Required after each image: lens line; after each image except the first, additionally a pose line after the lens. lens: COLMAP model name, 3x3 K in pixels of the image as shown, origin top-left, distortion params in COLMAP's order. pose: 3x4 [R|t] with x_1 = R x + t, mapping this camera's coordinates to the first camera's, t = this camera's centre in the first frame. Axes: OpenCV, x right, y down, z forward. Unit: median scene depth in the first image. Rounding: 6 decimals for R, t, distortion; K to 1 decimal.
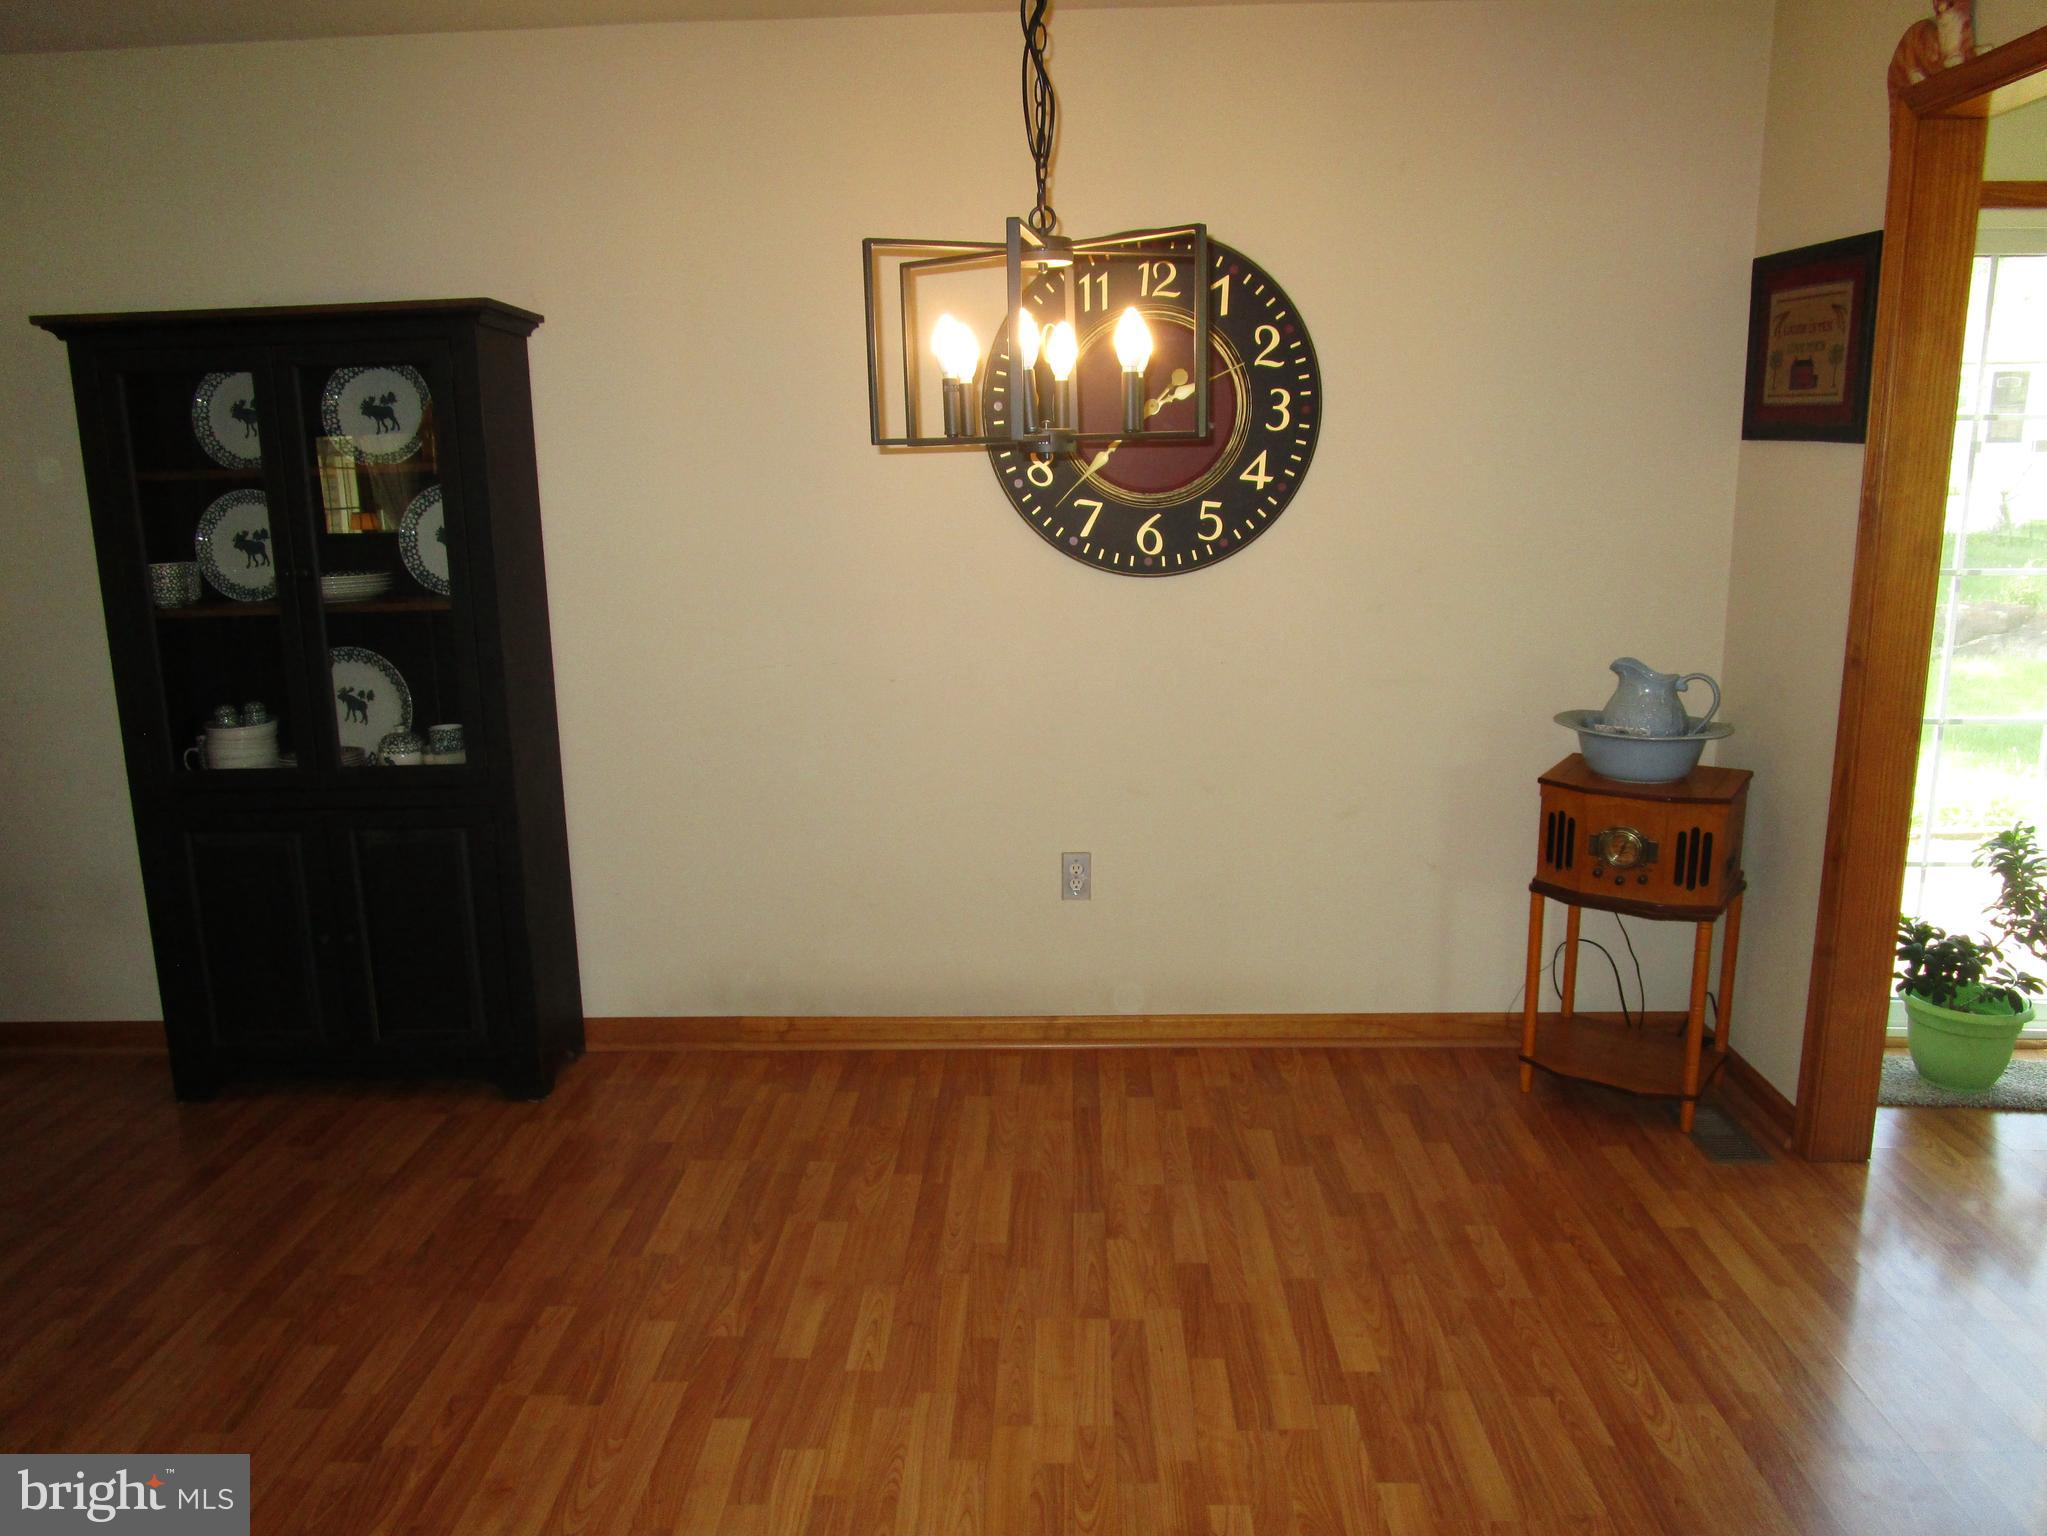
lens RADIAL K [[1454.4, 0, 1019.0], [0, 1454.4, 759.4], [0, 0, 1]] dist [-0.024897, 0.001837]
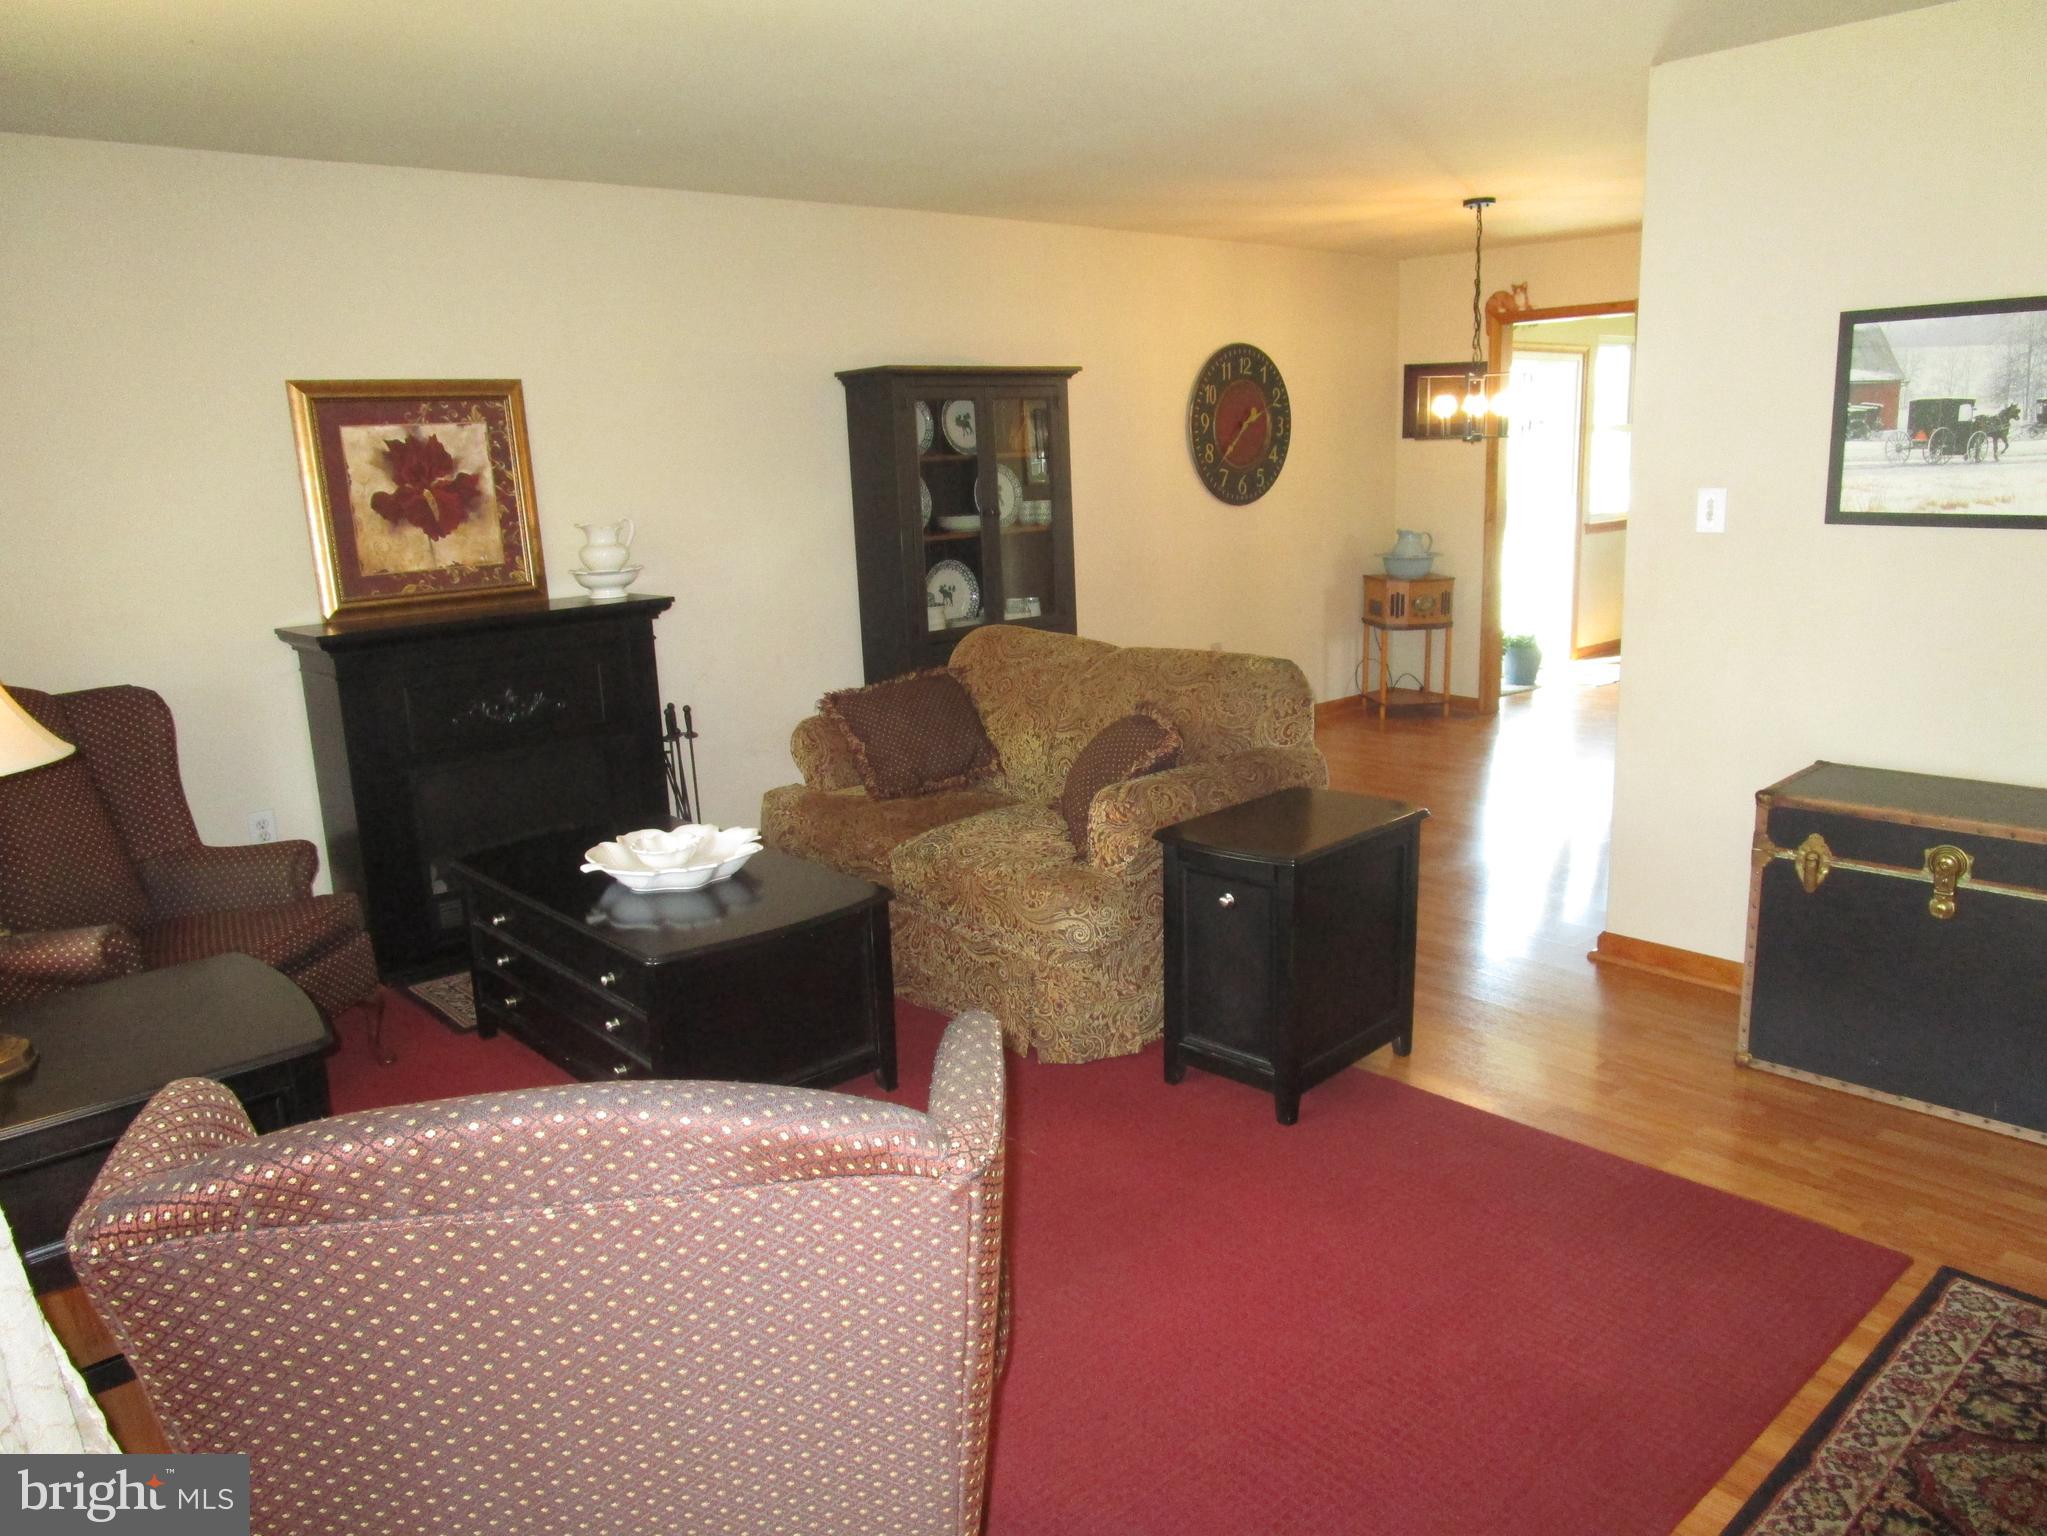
lens RADIAL K [[1441.0, 0, 1024.1], [0, 1441.0, 771.1], [0, 0, 1]] dist [0.003312, 0.001110]
pose [[0.720170, -0.155707, 0.676099, -1.669543], [0.164032, 0.985076, 0.052141, 0.099352], [-0.674128, 0.073351, 0.734963, -0.321893]]
